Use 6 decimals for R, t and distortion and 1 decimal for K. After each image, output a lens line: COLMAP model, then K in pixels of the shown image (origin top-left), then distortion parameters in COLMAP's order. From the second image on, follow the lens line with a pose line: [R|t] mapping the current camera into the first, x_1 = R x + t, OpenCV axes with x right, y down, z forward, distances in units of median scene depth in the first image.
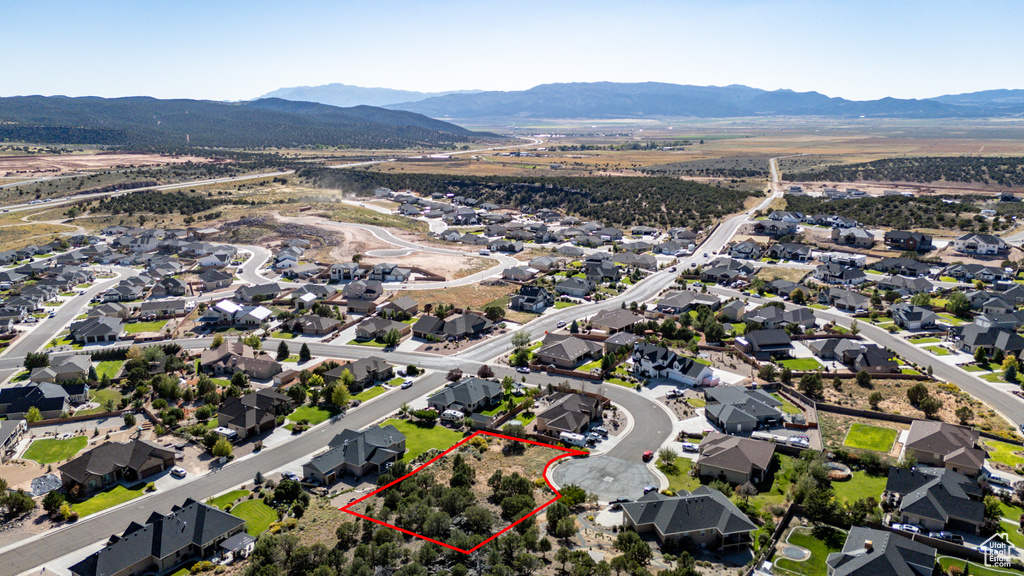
lens RADIAL K [[748.4, 0, 516.6], [0, 748.4, 287.1], [0, 0, 1]] dist [0.090008, -0.089155]
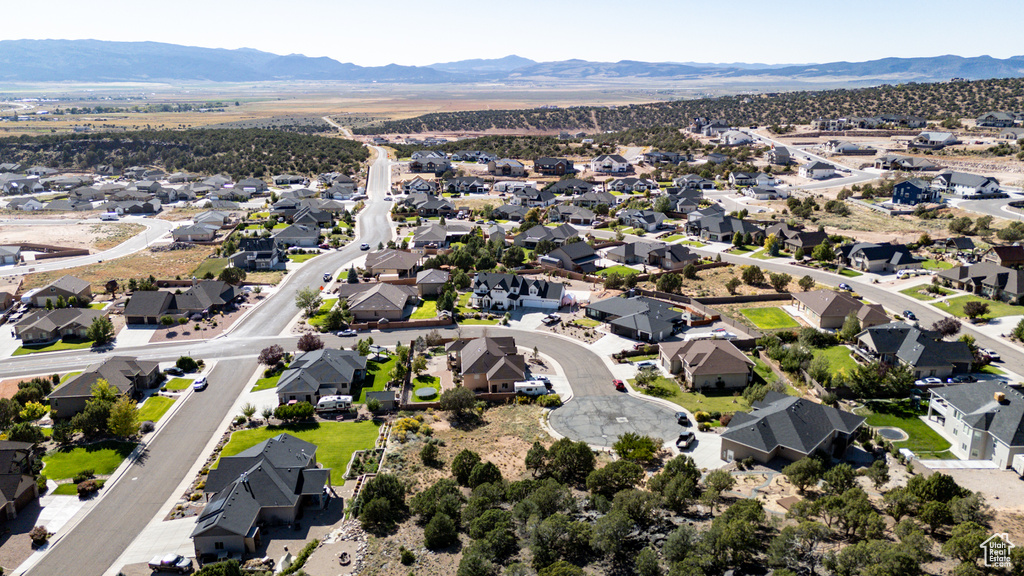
lens RADIAL K [[748.4, 0, 516.6], [0, 748.4, 287.1], [0, 0, 1]] dist [0.090008, -0.089155]
pose [[0.824554, -0.154488, 0.544283, -0.124717], [0.130975, 0.987988, 0.082008, 0.012632], [-0.550414, 0.003667, 0.834884, 0.133268]]
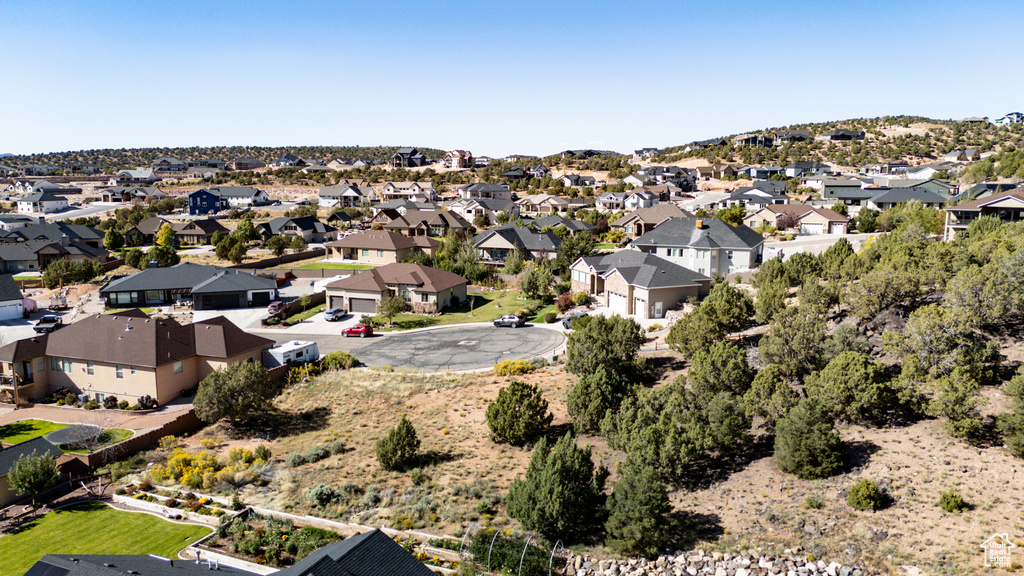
lens RADIAL K [[748.4, 0, 516.6], [0, 748.4, 287.1], [0, 0, 1]] dist [0.090008, -0.089155]
pose [[-0.144555, -0.148847, 0.978237, -0.126748], [0.227229, 0.957207, 0.179225, 0.043702], [-0.963053, 0.248192, -0.104547, 0.332945]]
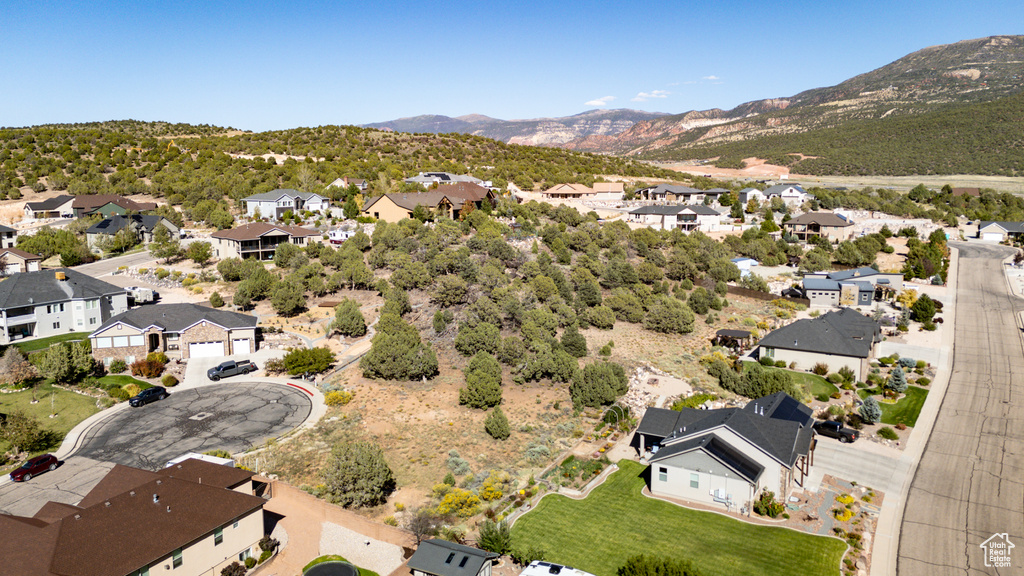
lens RADIAL K [[753.1, 0, 516.9], [0, 753.1, 286.8], [0, 0, 1]] dist [0.071810, -0.073066]
pose [[-0.998927, 0.012226, -0.044669, -0.025099], [-0.005468, 0.926643, 0.375904, -0.008209], [0.045988, 0.375745, -0.925582, 0.480070]]
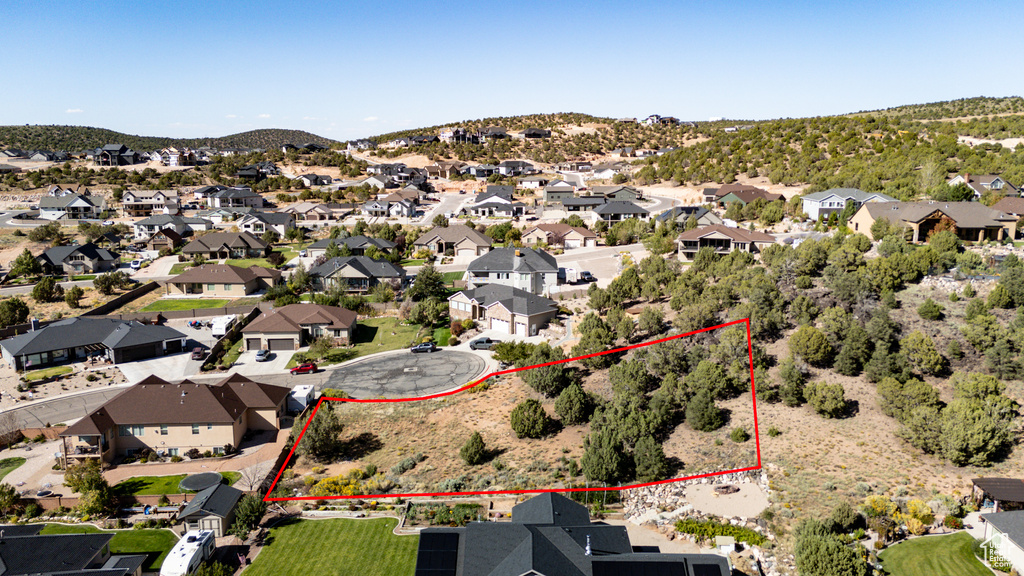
lens RADIAL K [[748.4, 0, 516.6], [0, 748.4, 287.1], [0, 0, 1]] dist [0.090008, -0.089155]
pose [[-0.526796, -0.153349, 0.836044, -0.163699], [0.195988, 0.935174, 0.295024, -0.000218], [-0.827088, 0.319272, -0.462592, 0.399442]]
